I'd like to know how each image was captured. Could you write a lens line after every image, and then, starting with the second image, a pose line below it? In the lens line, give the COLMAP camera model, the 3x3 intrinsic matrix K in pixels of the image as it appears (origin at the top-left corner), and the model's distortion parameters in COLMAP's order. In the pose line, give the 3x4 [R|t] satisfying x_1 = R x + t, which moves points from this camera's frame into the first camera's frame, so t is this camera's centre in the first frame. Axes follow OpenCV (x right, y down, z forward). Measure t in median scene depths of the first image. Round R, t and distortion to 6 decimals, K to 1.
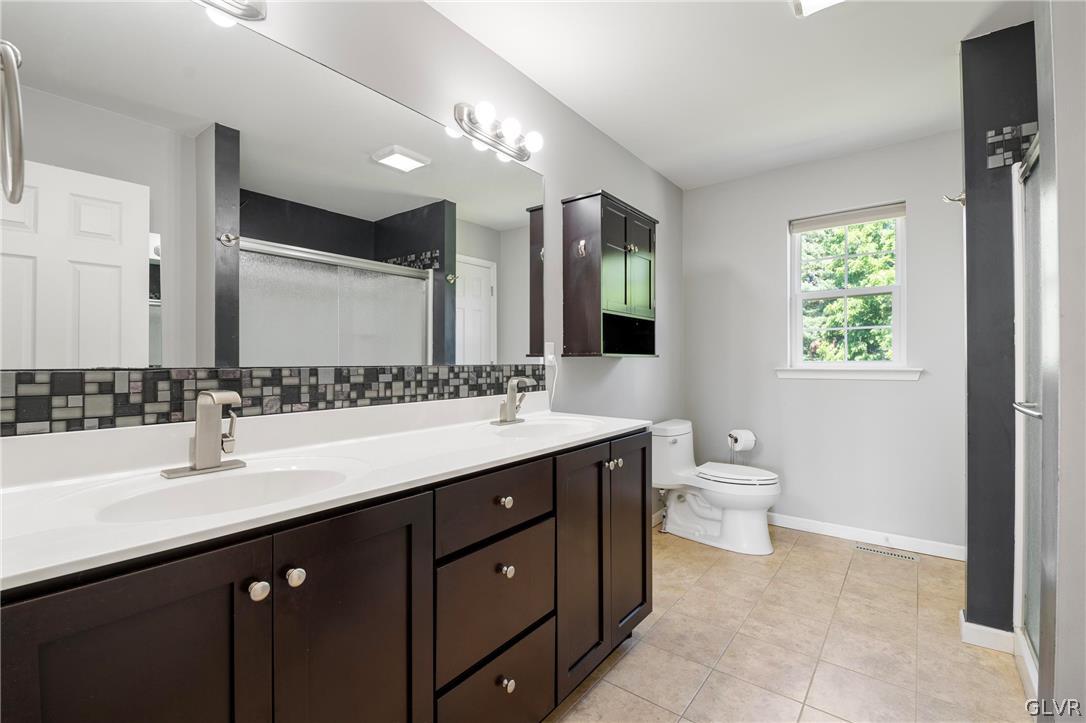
lens RADIAL K [[477.2, 0, 541.9], [0, 477.2, 362.9], [0, 0, 1]] dist [0.029699, -0.022326]
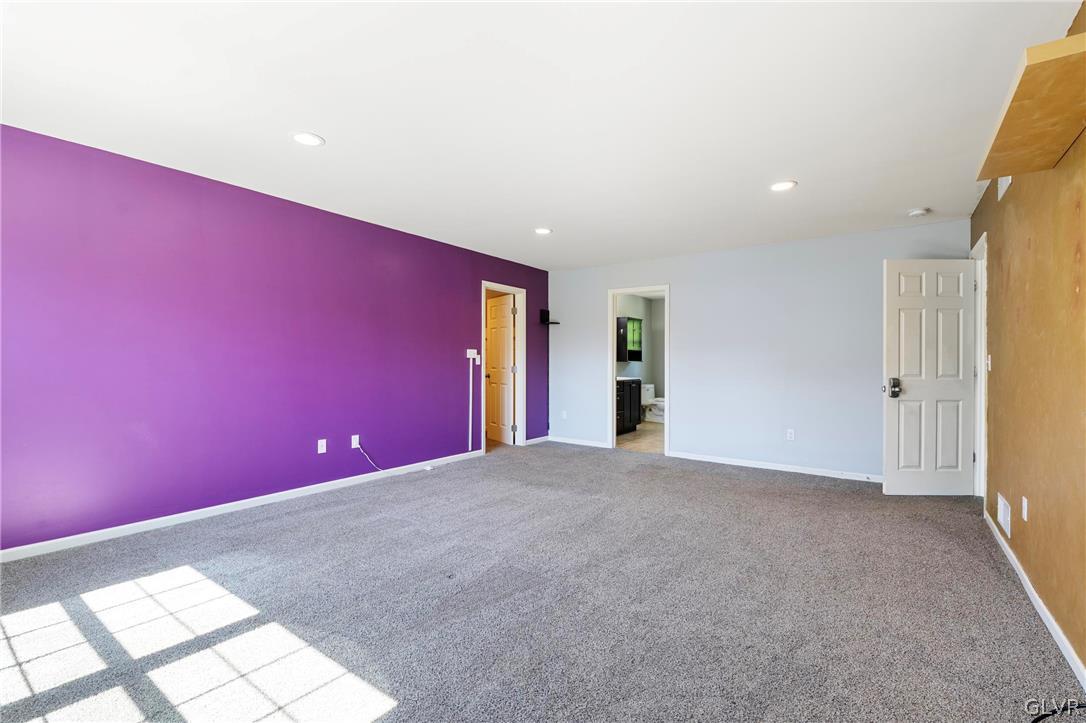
lens RADIAL K [[485.2, 0, 543.0], [0, 485.2, 361.5], [0, 0, 1]] dist [-0.001114, 0.000322]
pose [[0.999310, 0.004610, 0.036866, -0.489994], [-0.004702, 0.999986, 0.002392, -0.014897], [-0.036854, -0.002563, 0.999317, -1.999829]]
